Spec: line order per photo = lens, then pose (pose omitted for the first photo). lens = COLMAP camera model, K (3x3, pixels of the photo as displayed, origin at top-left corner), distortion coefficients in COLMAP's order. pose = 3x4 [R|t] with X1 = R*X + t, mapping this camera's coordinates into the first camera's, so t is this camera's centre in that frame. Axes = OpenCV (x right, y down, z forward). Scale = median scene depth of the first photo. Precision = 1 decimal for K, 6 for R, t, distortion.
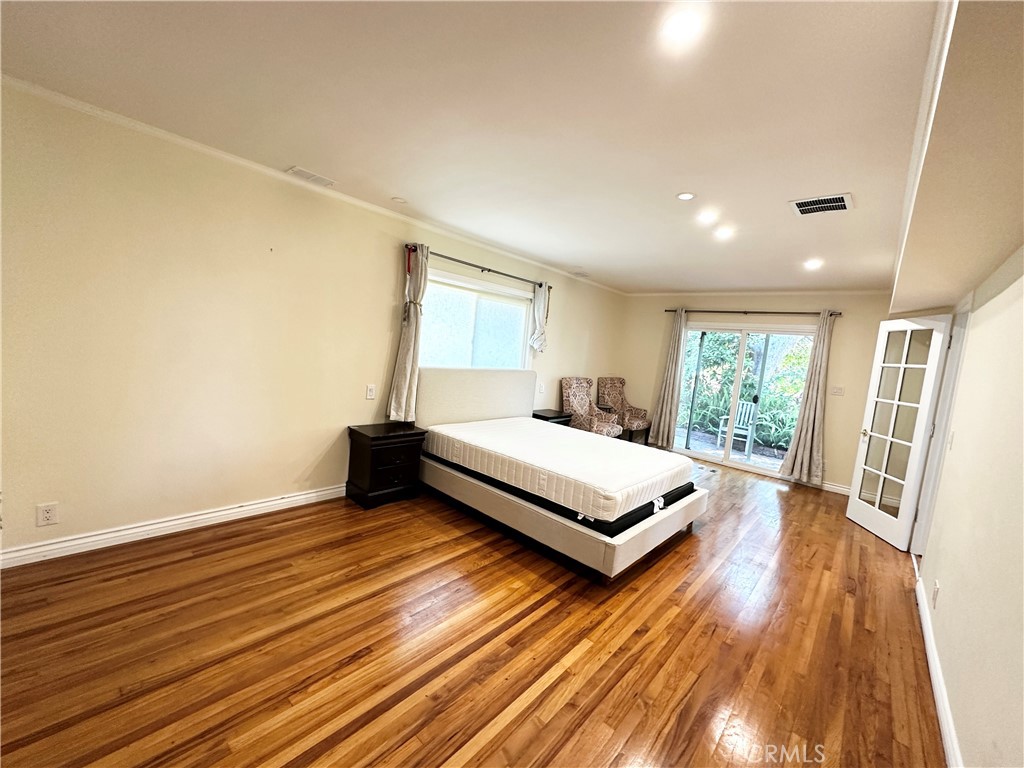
lens RADIAL K [[407.2, 0, 510.6], [0, 407.2, 383.6], [0, 0, 1]] dist [0.001117, 0.000767]
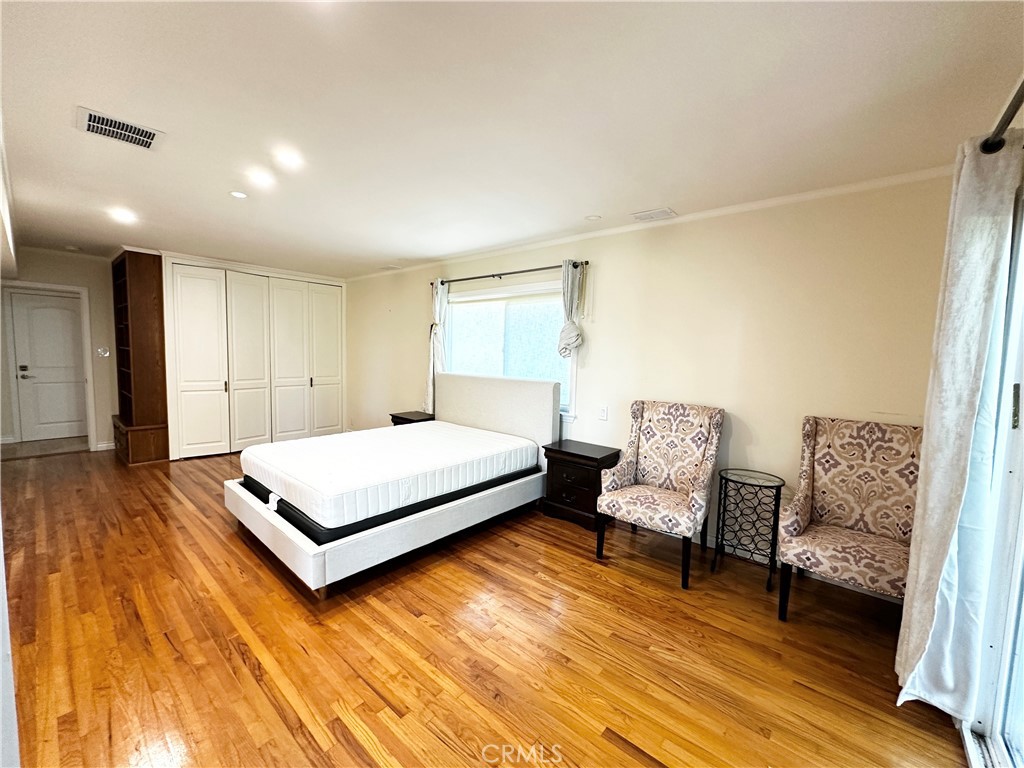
lens RADIAL K [[407.2, 0, 511.2], [0, 407.2, 383.5], [0, 0, 1]] dist [0.001117, 0.000767]
pose [[0.026998, -0.013309, -0.999547, 0.890191], [-0.115641, 0.993156, -0.016347, -0.010440], [0.992924, 0.116030, 0.025274, 1.014397]]
